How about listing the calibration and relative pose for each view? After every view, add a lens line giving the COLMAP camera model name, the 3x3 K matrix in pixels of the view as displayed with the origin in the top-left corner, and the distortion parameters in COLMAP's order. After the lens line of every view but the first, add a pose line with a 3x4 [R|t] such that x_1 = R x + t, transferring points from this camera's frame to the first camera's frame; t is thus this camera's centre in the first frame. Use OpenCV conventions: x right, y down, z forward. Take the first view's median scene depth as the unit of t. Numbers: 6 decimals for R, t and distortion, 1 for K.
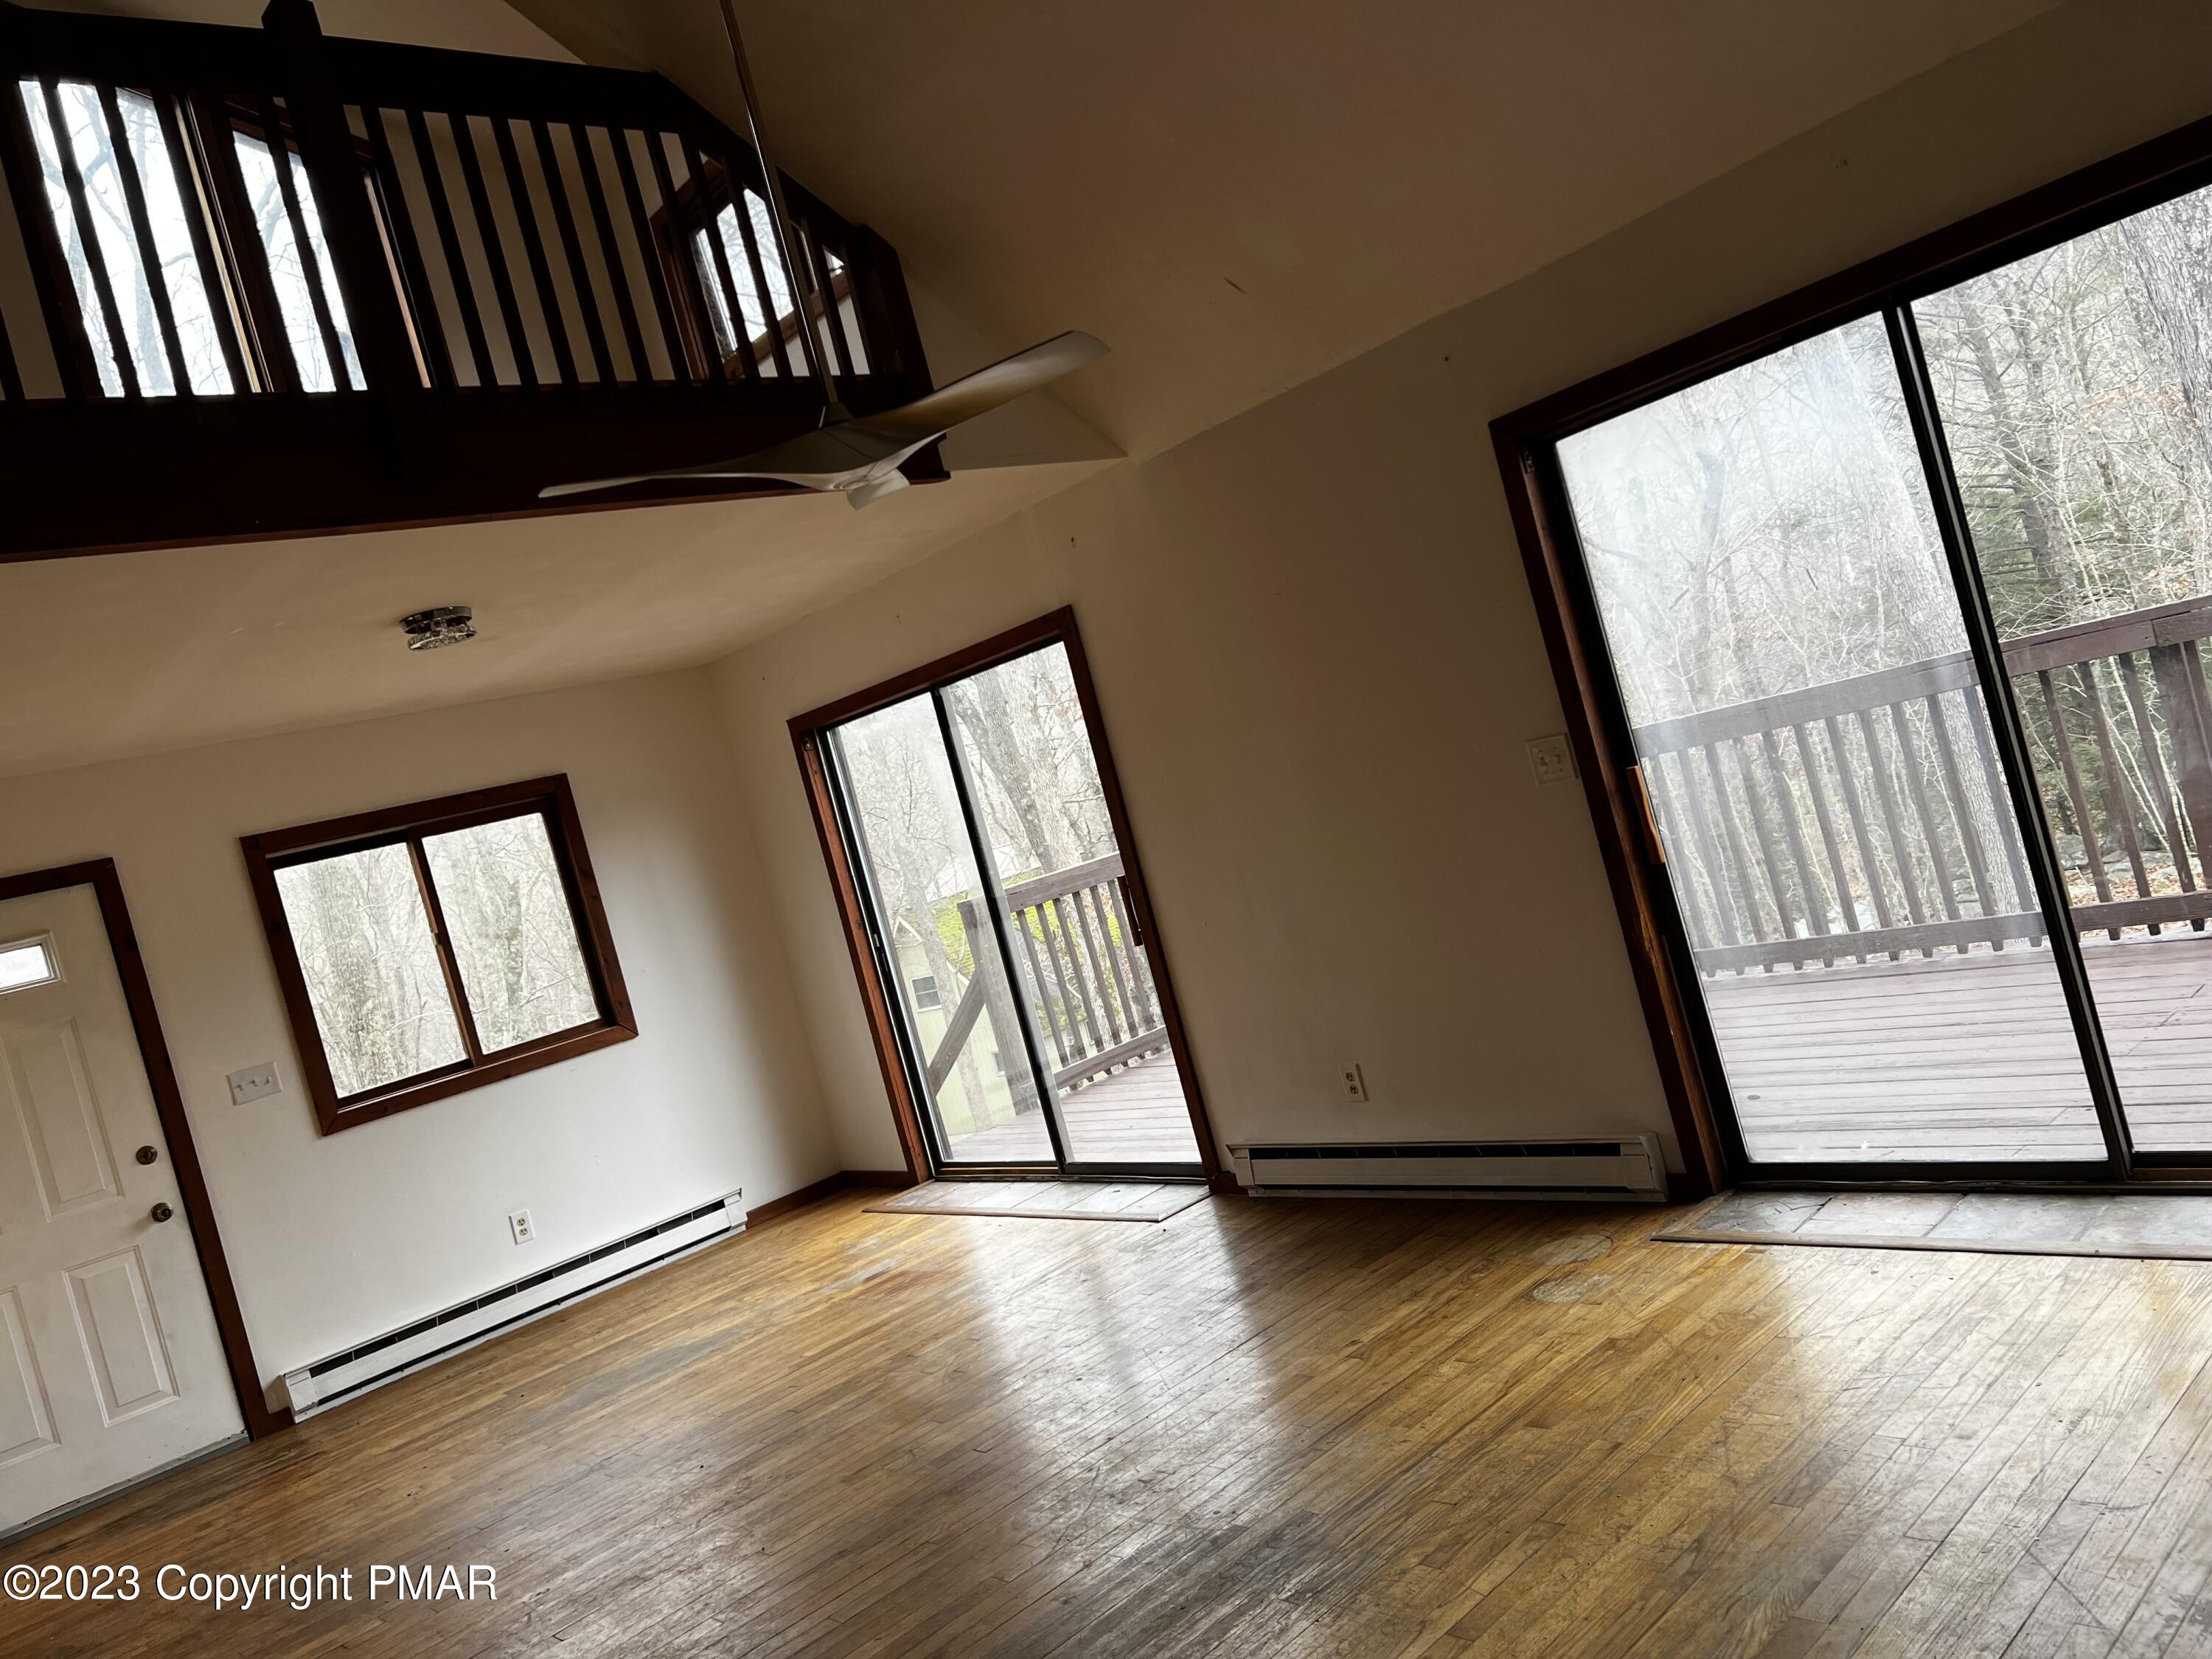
lens RADIAL K [[1643.0, 0, 1104.0], [0, 1643.0, 828.3], [0, 0, 1]] dist [0.057467, -0.054289]
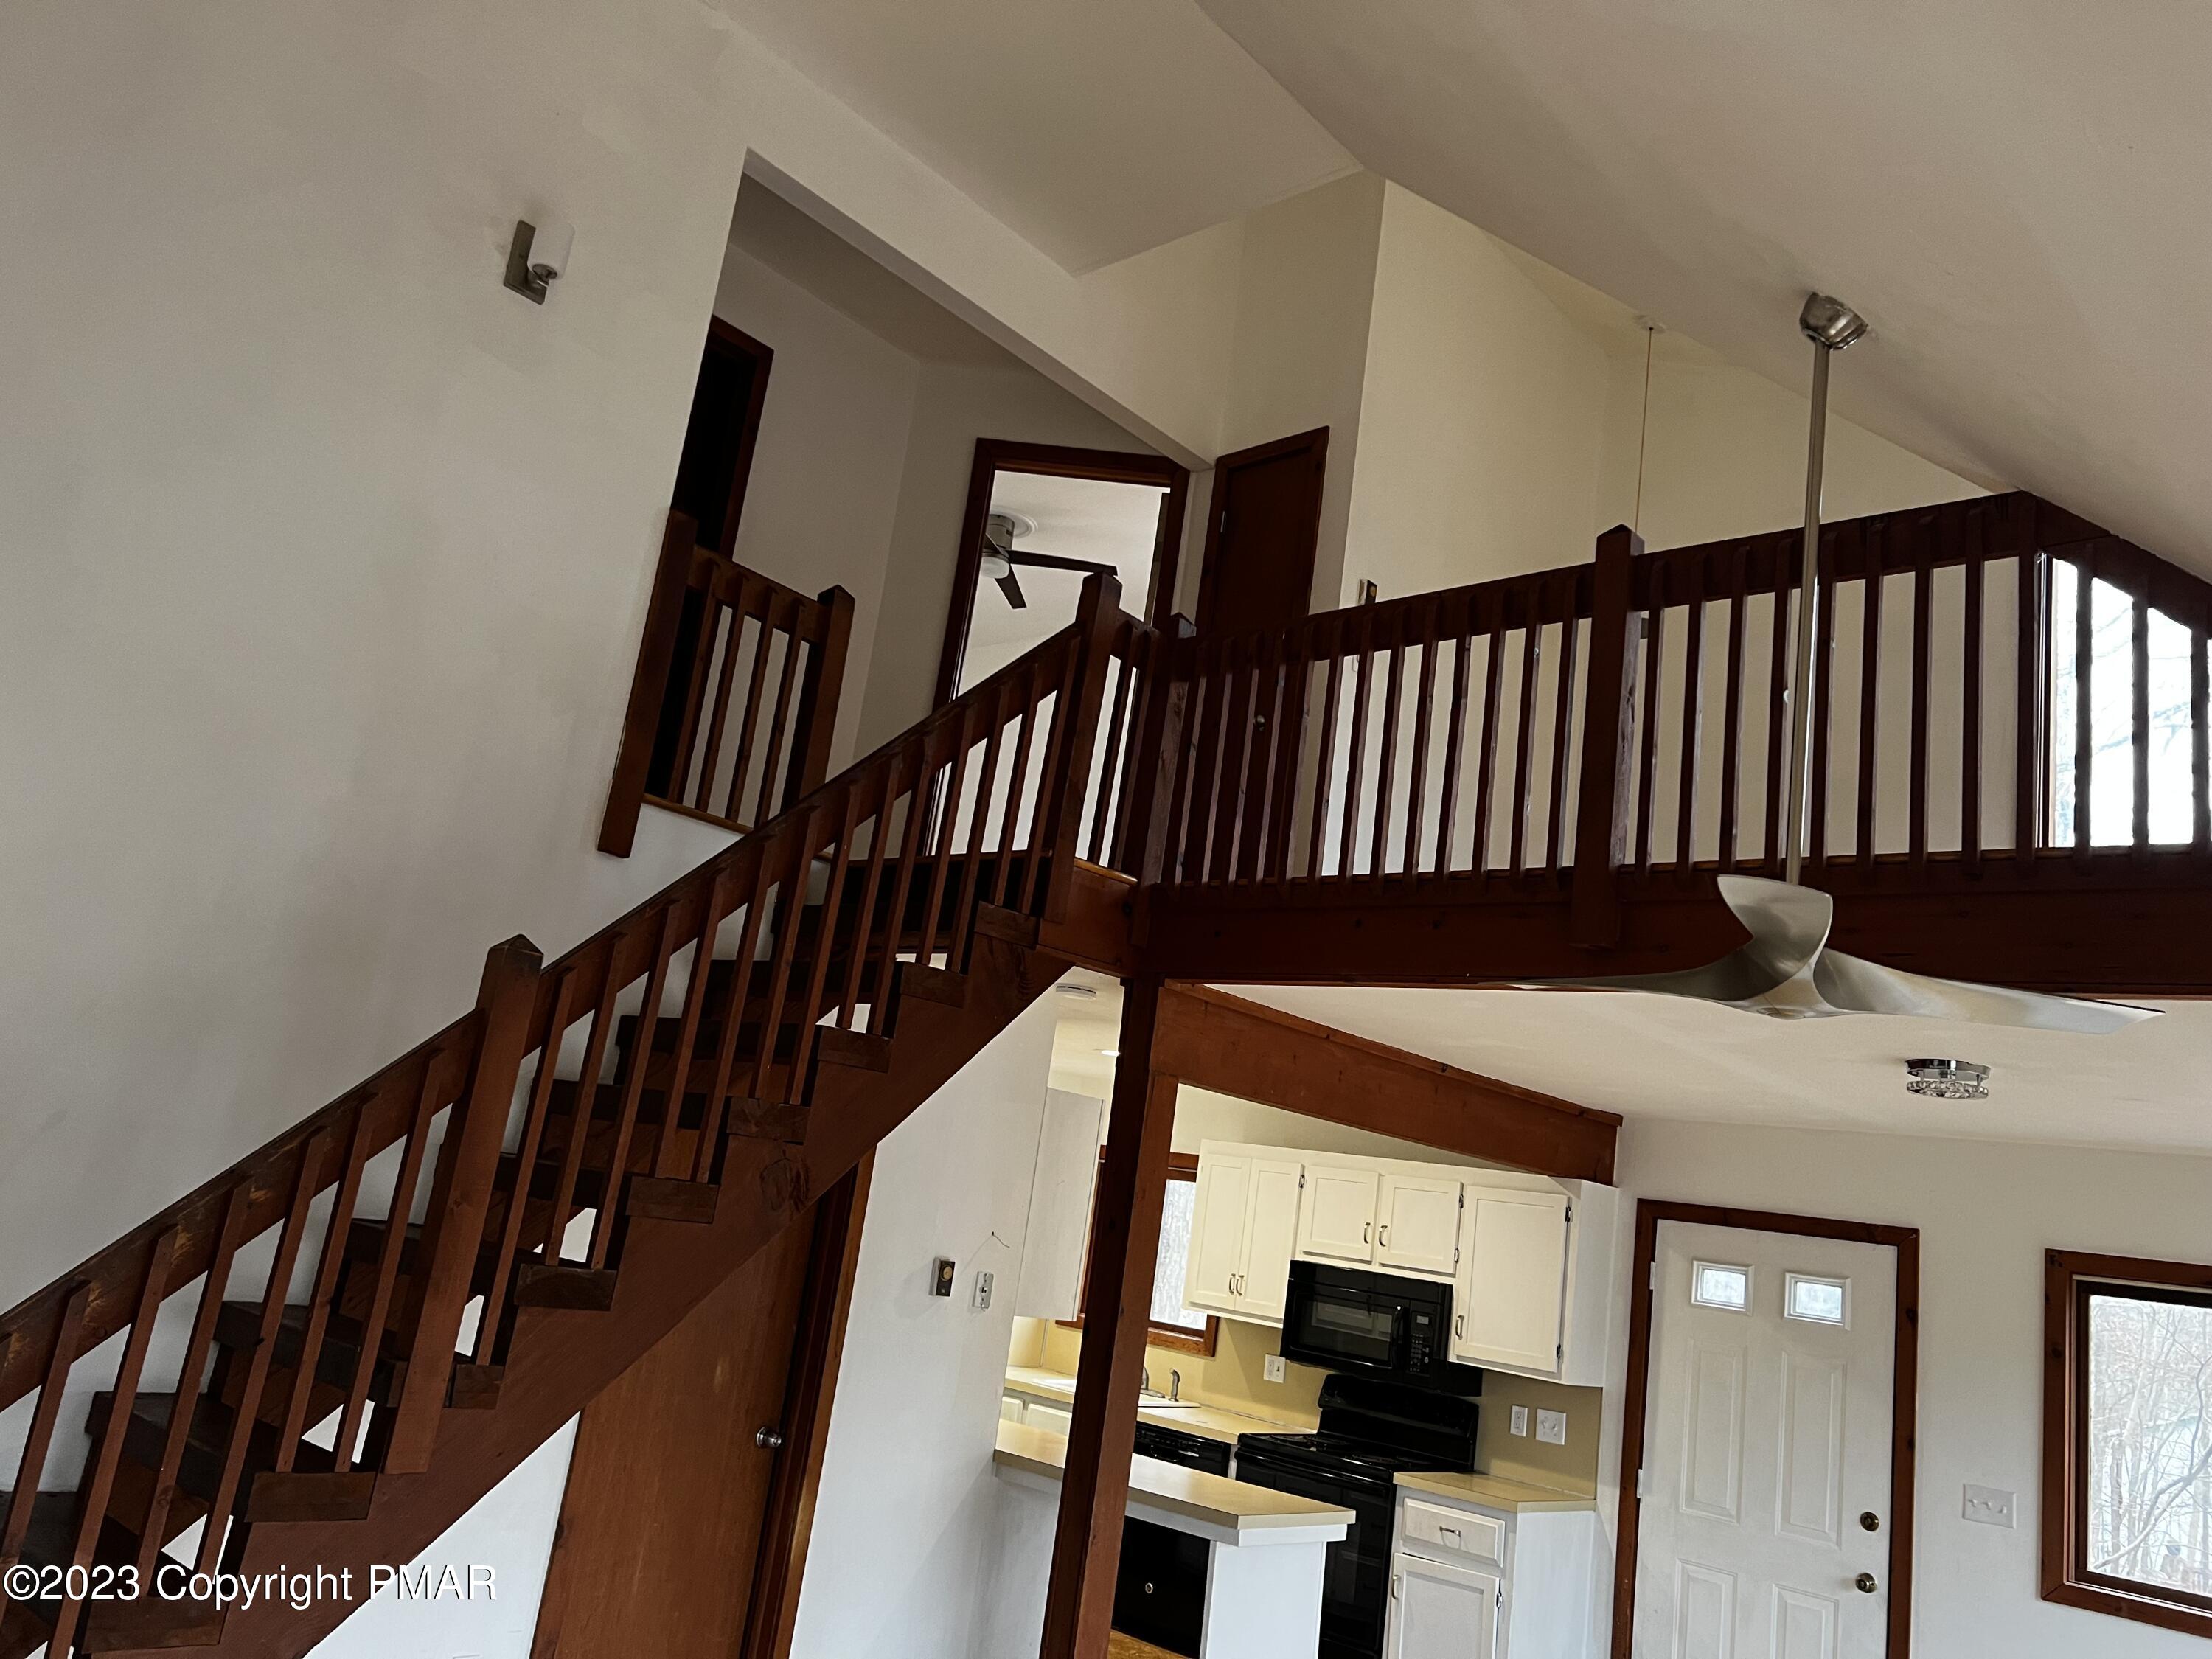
lens RADIAL K [[1643.0, 0, 1097.8], [0, 1643.0, 835.2], [0, 0, 1]] dist [0.057467, -0.054289]
pose [[0.068128, 0.044596, -0.996679, 0.432194], [-0.185110, 0.982219, 0.031295, -0.177469], [0.980354, 0.182363, 0.075171, 0.409942]]
